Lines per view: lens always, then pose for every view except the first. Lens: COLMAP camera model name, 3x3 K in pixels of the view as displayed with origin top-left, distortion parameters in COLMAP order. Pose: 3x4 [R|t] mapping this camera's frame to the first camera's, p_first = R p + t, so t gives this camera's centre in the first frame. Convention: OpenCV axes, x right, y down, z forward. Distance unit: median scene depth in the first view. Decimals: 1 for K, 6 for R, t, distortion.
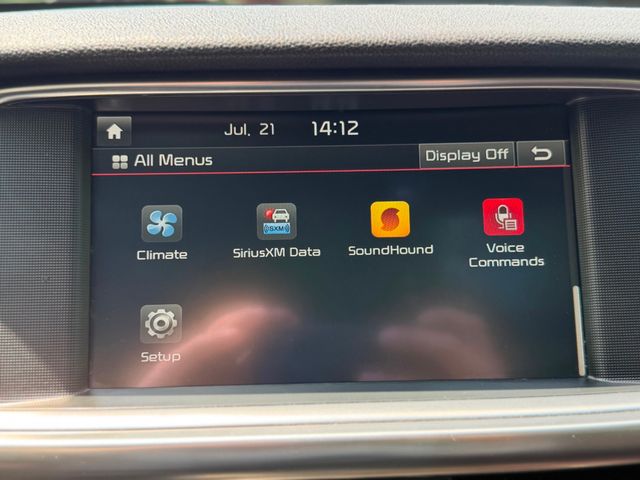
lens RADIAL K [[751.9, 0, 320.0], [0, 751.9, 240.0], [0, 0, 1]] dist [0.199563, -0.707142]
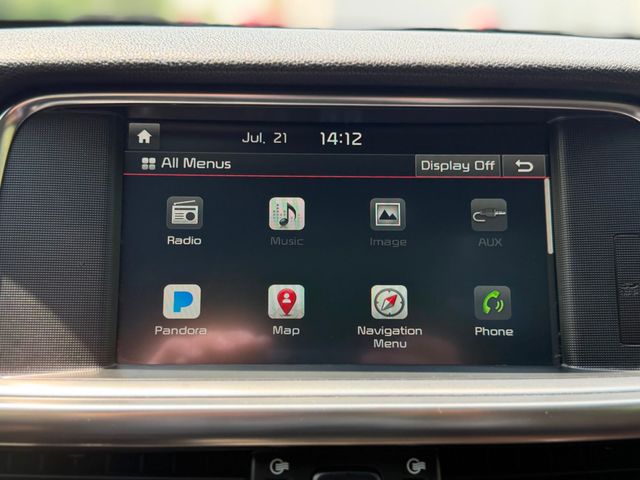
lens RADIAL K [[744.6, 0, 320.0], [0, 744.6, 240.0], [0, 0, 1]] dist [0.196668, -0.684386]
pose [[0.999657, 0.024847, 0.008251, -0.017489], [-0.024595, 0.999266, -0.029376, 0.037624], [-0.008974, 0.029163, 0.999534, -0.110206]]
